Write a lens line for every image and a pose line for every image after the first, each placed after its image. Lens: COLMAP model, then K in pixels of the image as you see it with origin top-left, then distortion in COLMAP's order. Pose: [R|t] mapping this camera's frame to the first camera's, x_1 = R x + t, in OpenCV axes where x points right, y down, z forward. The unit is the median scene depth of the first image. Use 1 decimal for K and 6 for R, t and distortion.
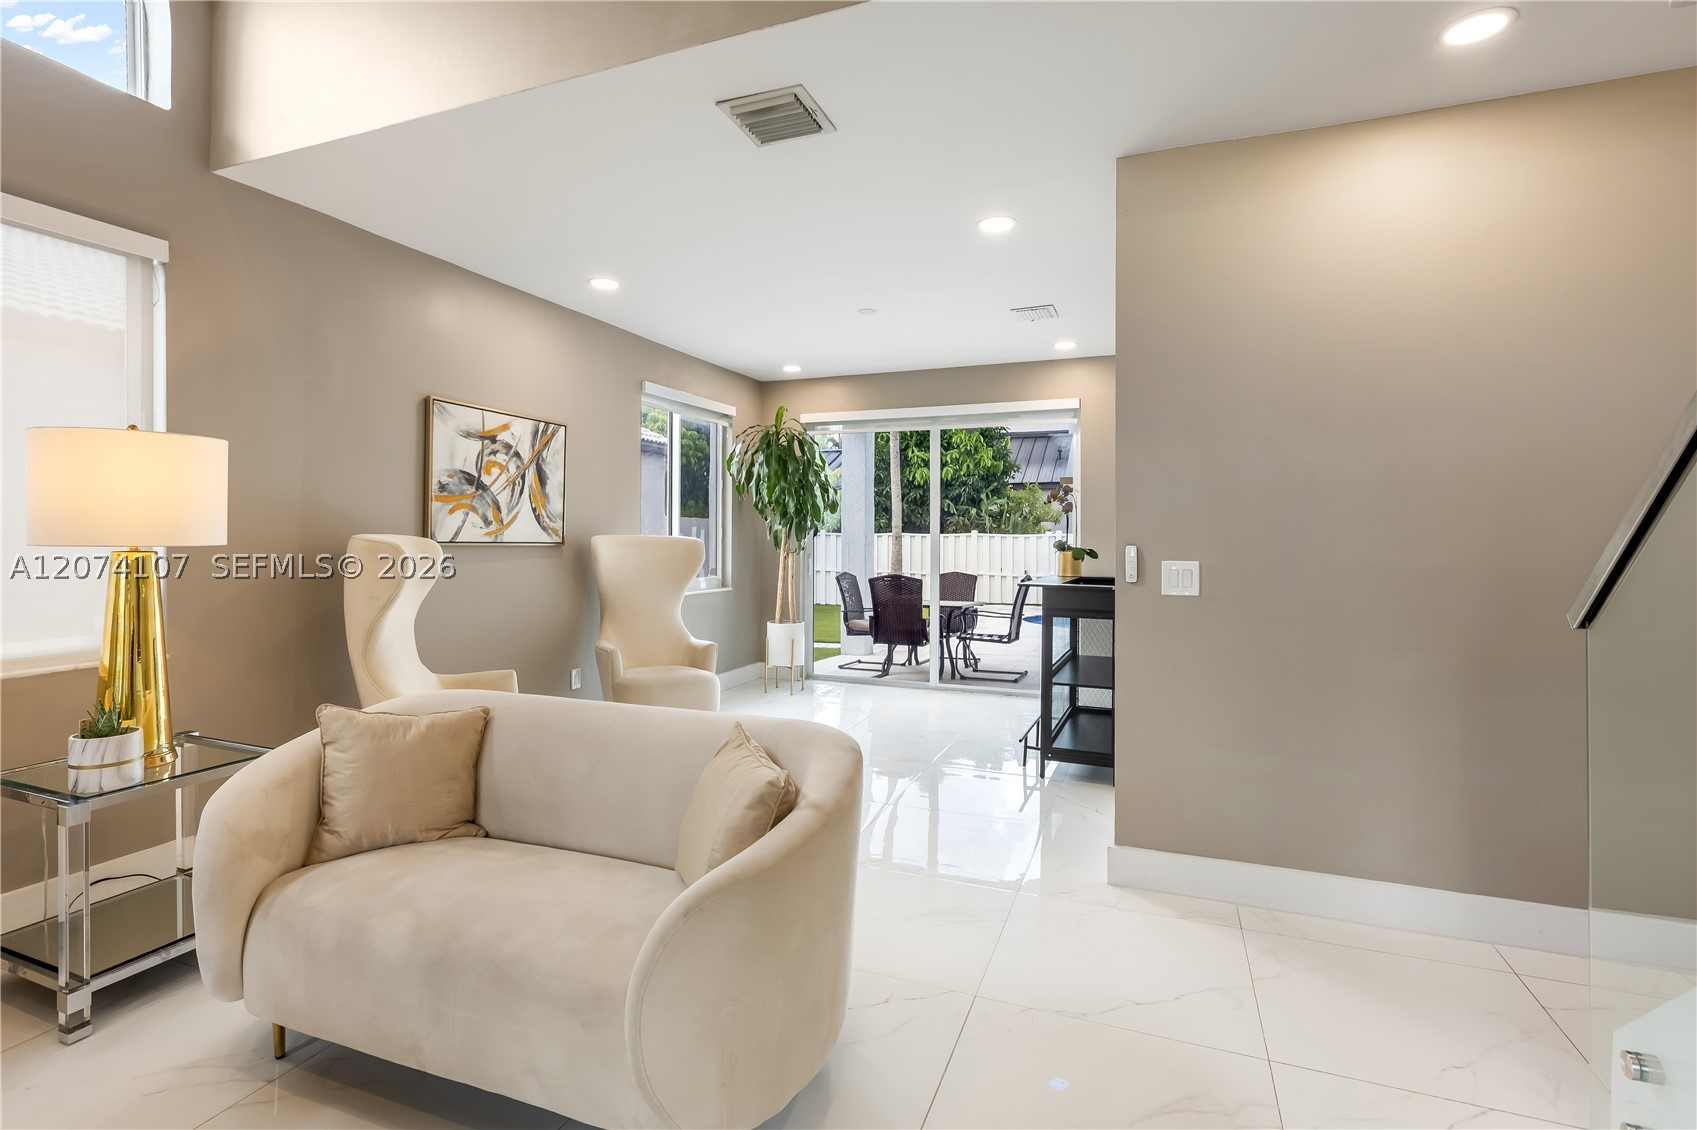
lens RADIAL K [[806.8, 0, 848.5], [0, 806.8, 565.0], [0, 0, 1]] dist [-0.001085, 0.000059]
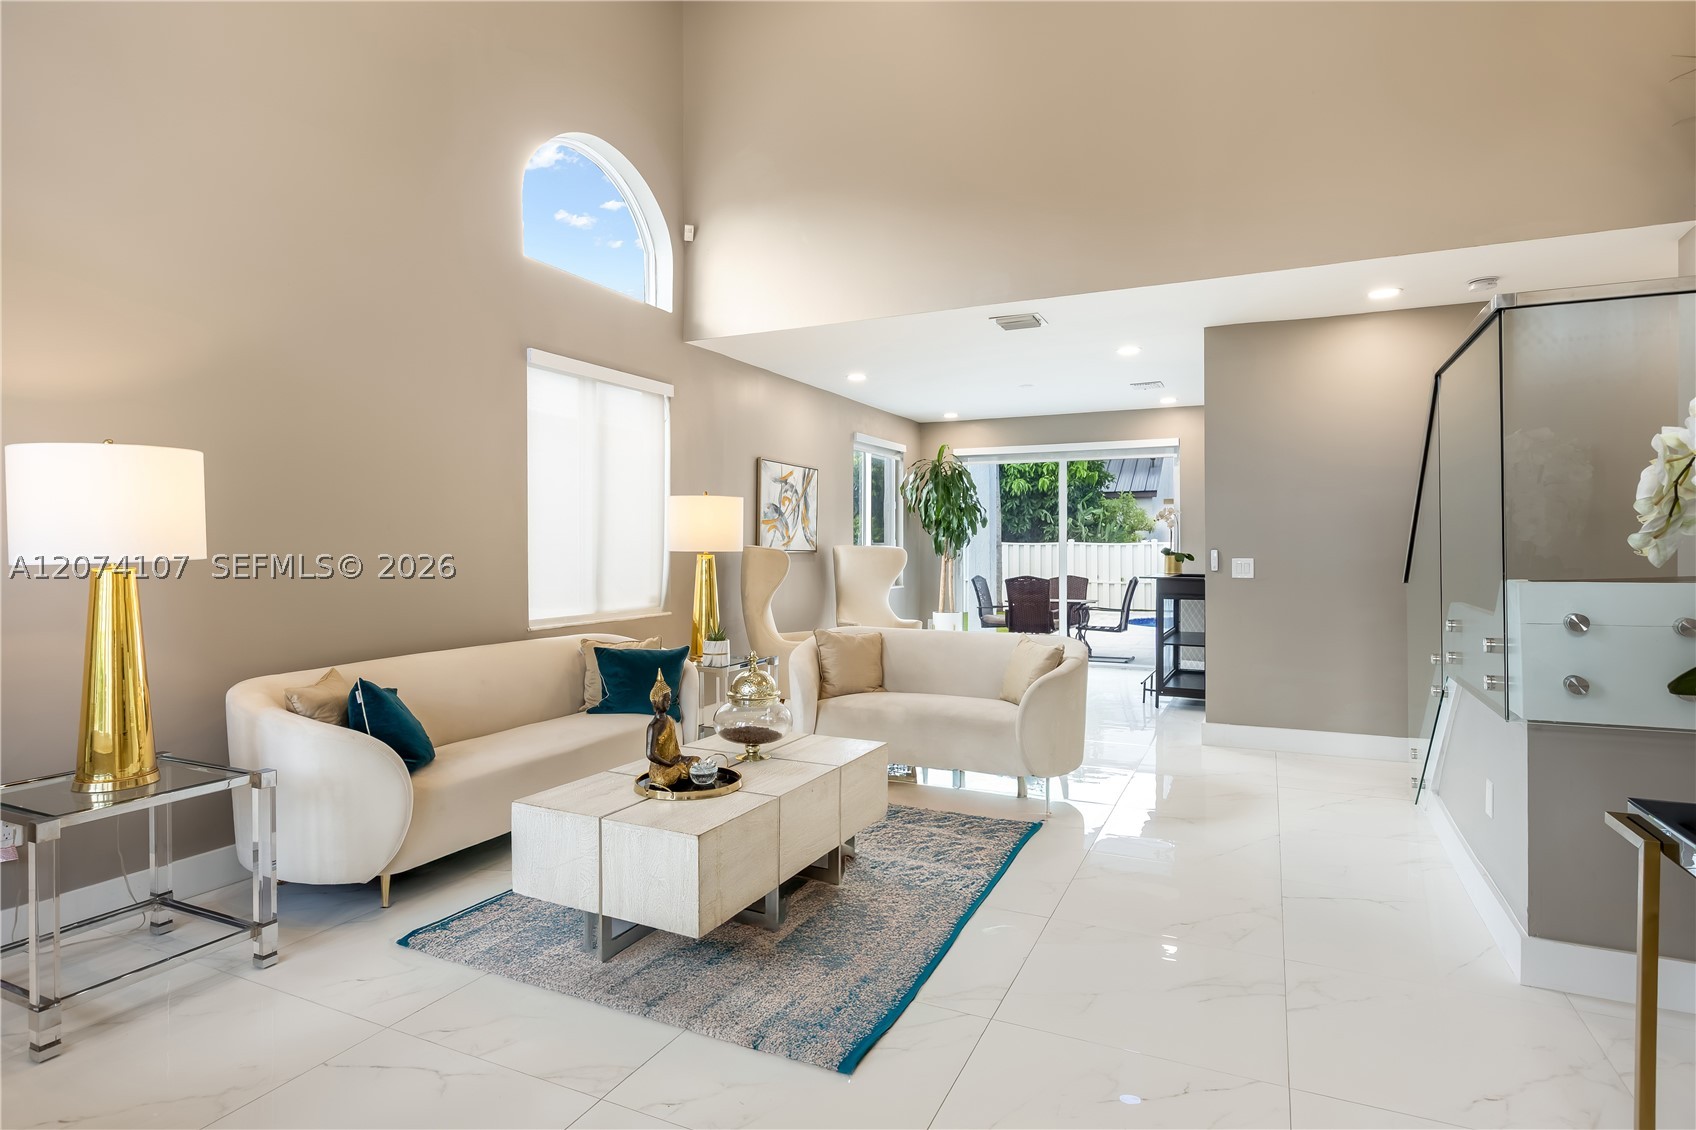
lens RADIAL K [[926.6, 0, 848.0], [0, 926.6, 565.0], [0, 0, 1]] dist [-0.000734, -0.000089]
pose [[0.998442, -0.003168, -0.055702, -0.157087], [0.002333, 0.999884, -0.015055, 0.017846], [0.055743, 0.014902, 0.998334, -0.499510]]
